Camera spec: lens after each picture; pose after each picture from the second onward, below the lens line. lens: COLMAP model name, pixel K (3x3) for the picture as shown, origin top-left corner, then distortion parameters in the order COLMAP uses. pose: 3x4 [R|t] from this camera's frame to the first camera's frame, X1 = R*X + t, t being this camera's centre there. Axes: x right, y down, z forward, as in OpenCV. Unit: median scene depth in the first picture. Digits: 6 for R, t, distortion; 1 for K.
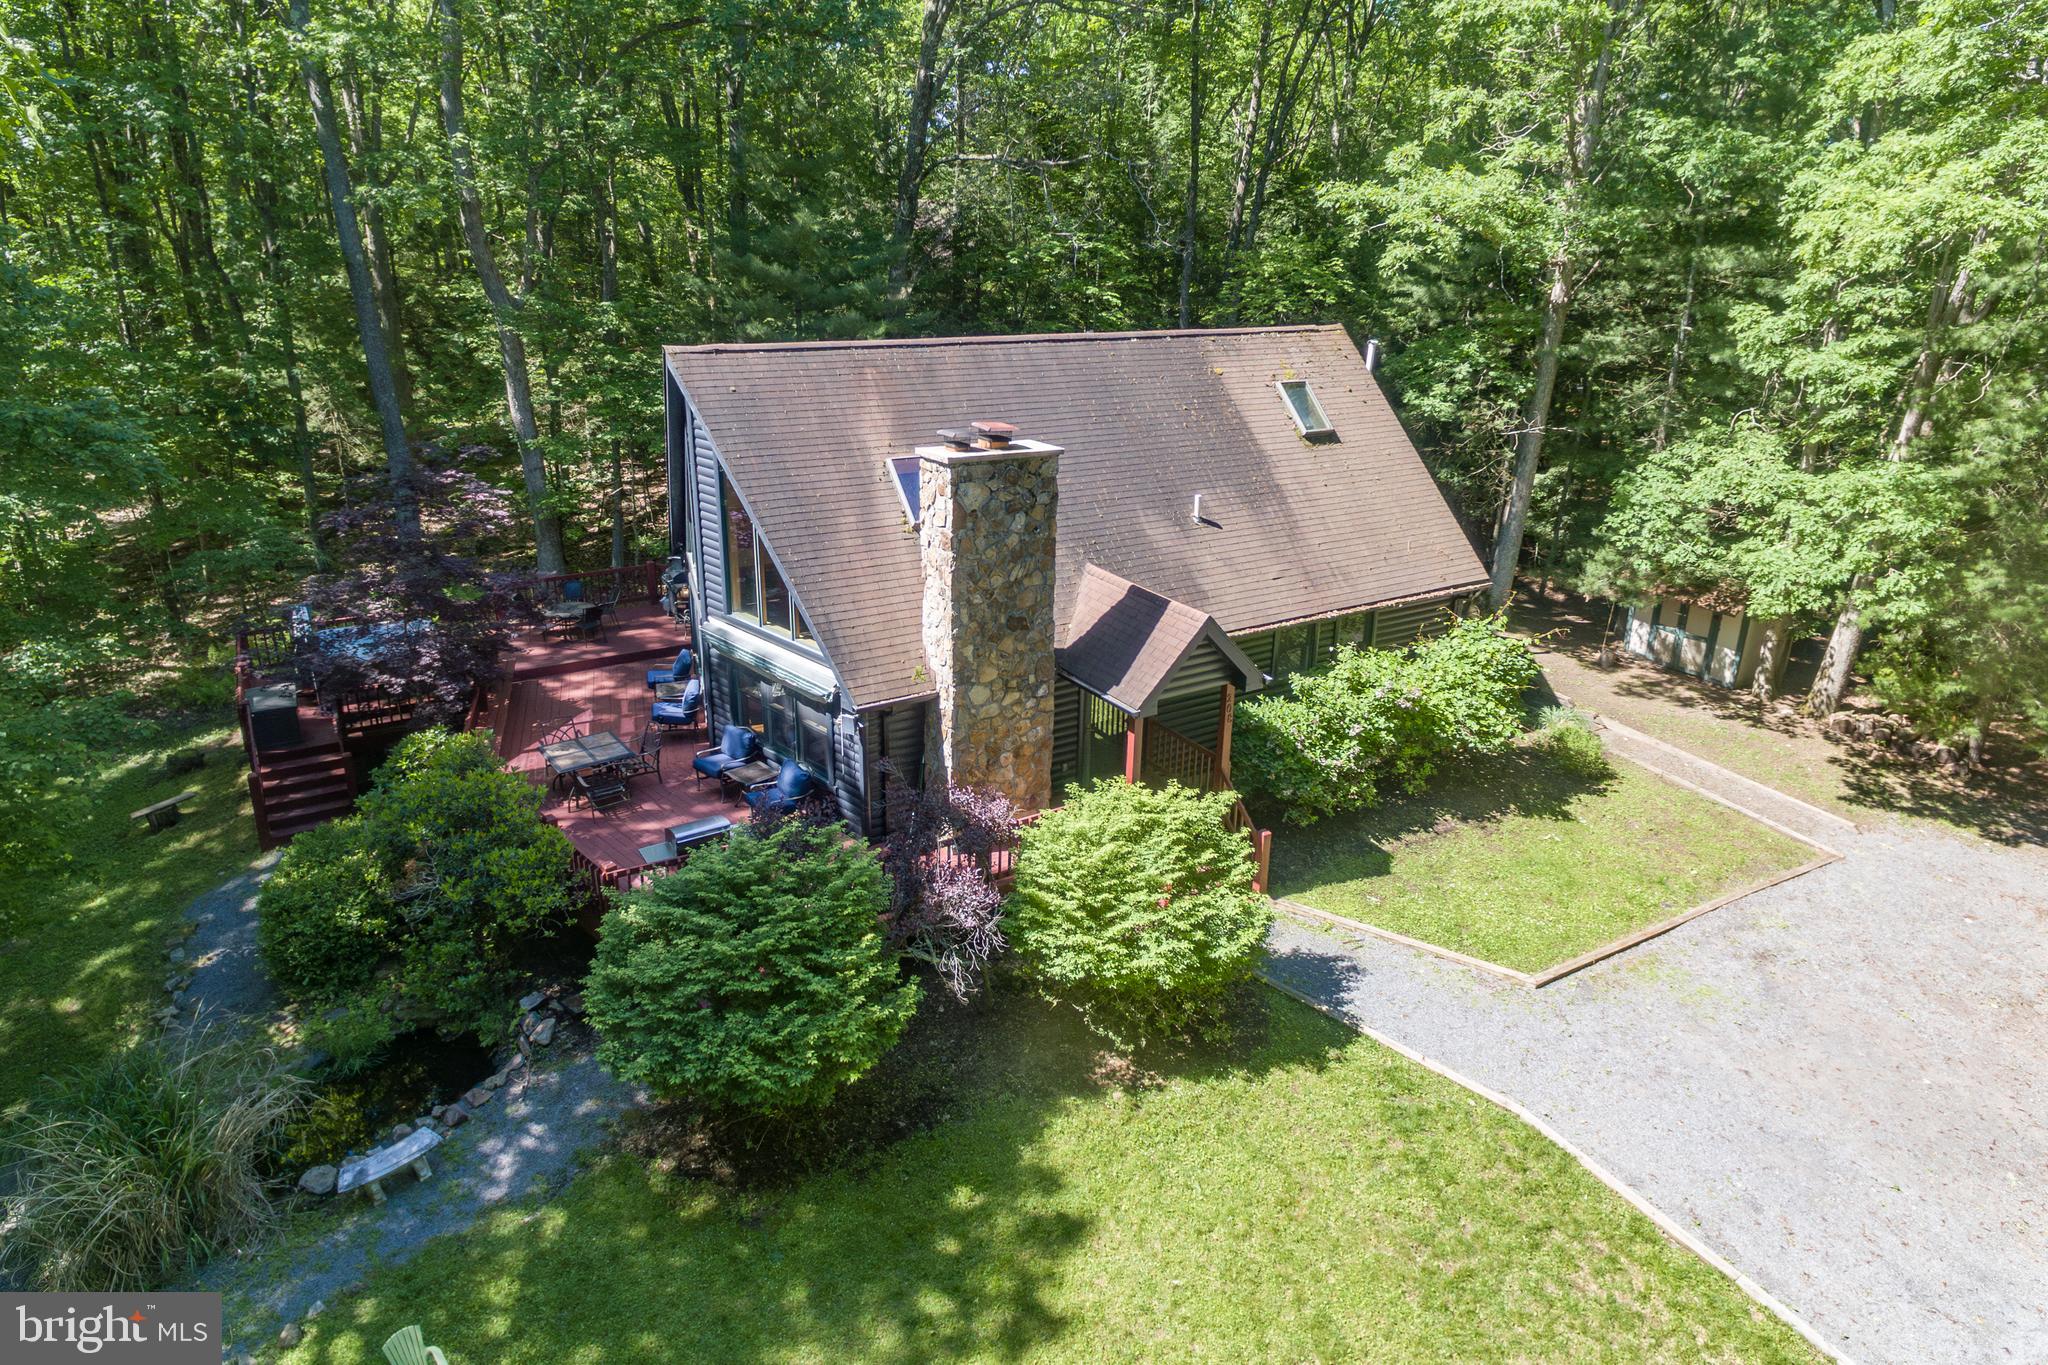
lens RADIAL K [[1211.4, 0, 1024.0], [0, 1211.4, 682.5], [0, 0, 1]] dist [0.005498, 0.002278]
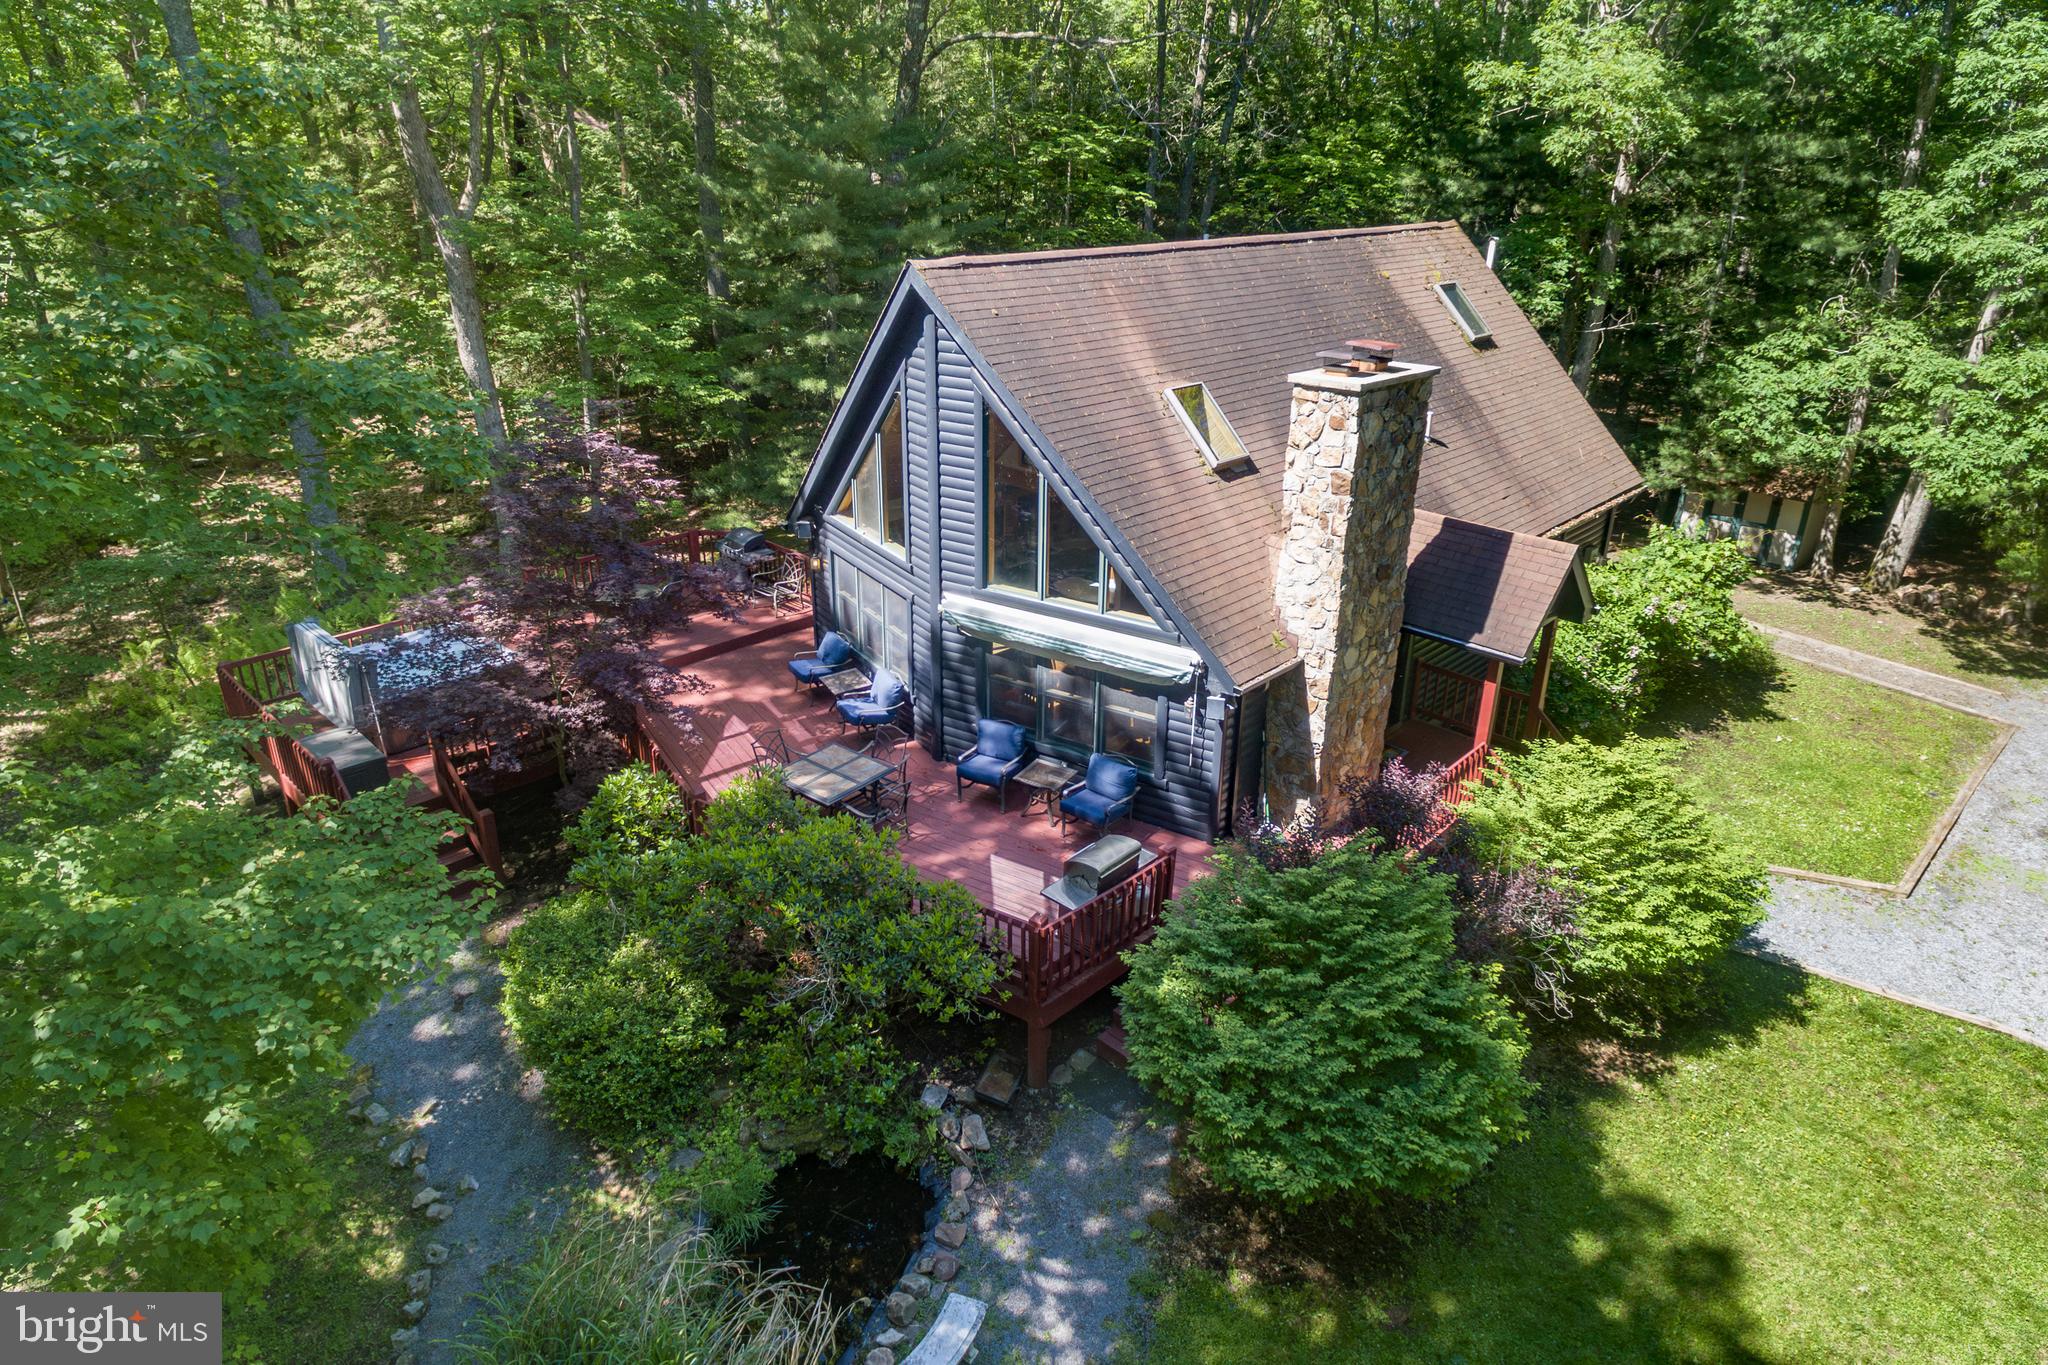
lens RADIAL K [[1224.2, 0, 1024.0], [0, 1224.2, 682.5], [0, 0, 1]] dist [0.004705, 0.001132]
pose [[0.968185, -0.105971, 0.226691, -0.397987], [0.091522, 0.993097, 0.073357, -0.050206], [-0.232900, -0.050276, 0.971200, 0.172458]]
